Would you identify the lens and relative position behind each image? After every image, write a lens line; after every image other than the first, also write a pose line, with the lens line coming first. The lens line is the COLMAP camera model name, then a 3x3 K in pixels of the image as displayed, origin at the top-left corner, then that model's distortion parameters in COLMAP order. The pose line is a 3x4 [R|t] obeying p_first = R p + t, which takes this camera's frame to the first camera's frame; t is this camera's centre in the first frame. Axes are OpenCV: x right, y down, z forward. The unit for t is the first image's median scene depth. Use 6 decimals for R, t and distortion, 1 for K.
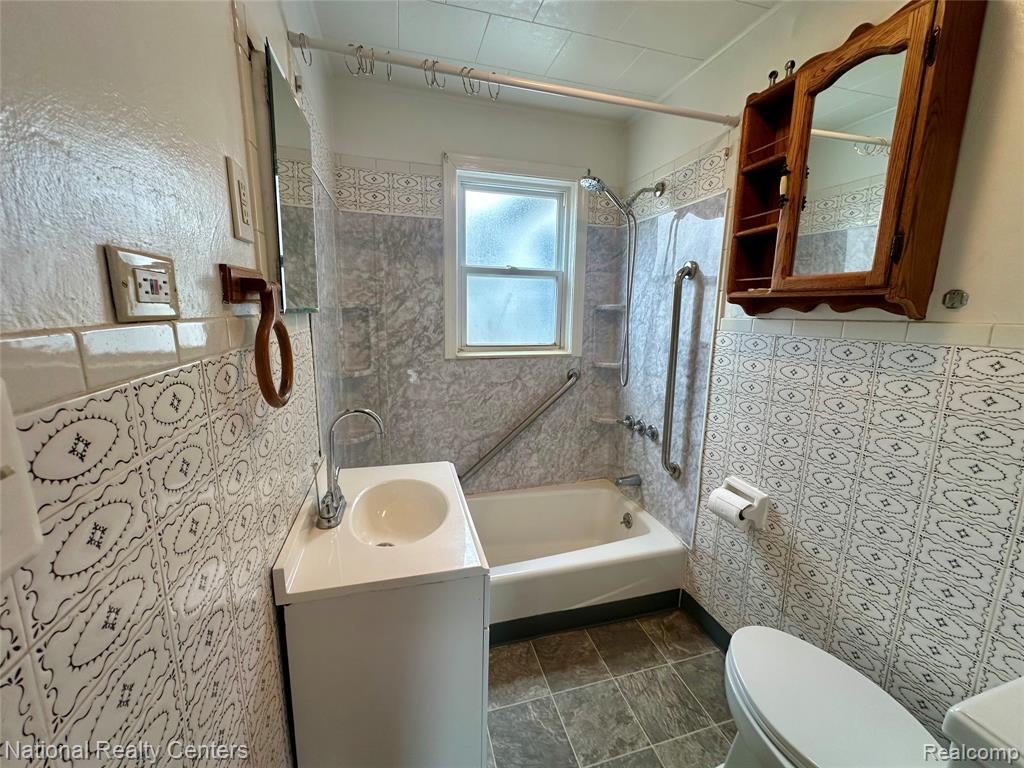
lens RADIAL K [[410.3, 0, 513.2], [0, 410.3, 383.1], [0, 0, 1]] dist [0.003852, -0.000890]
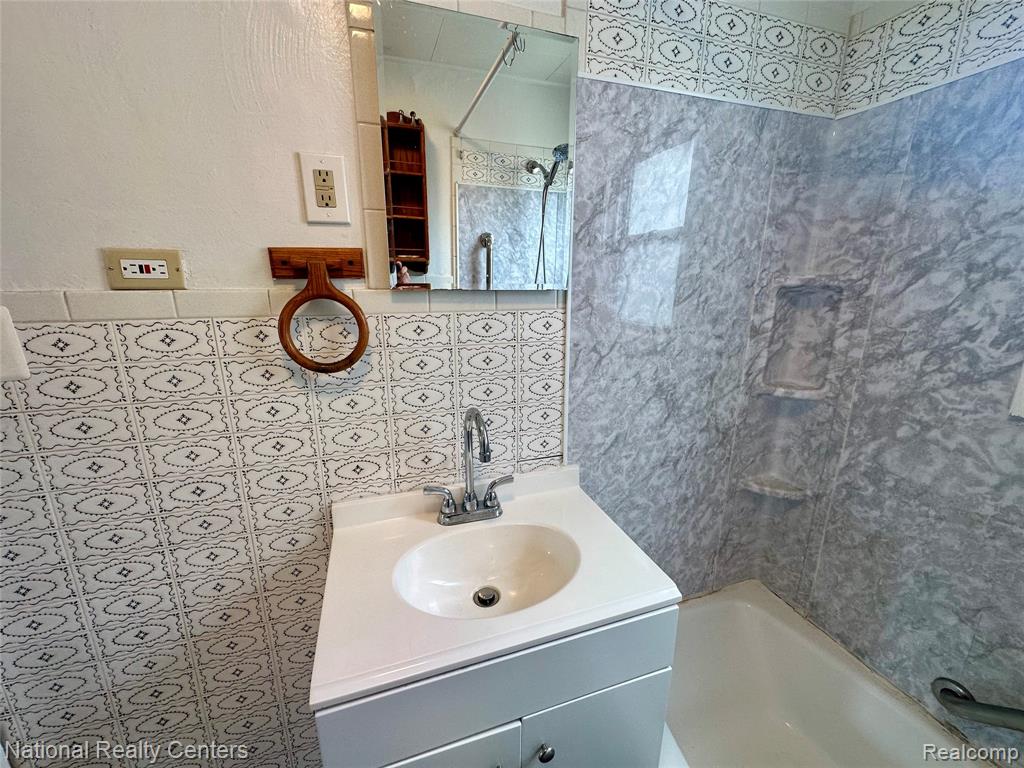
lens RADIAL K [[410.3, 0, 512.2], [0, 410.3, 383.8], [0, 0, 1]] dist [0.003852, -0.000890]
pose [[0.048037, 0.224523, -0.973284, 0.201103], [-0.184525, 0.959632, 0.212266, -0.087872], [0.981653, 0.169398, 0.087528, 0.514020]]
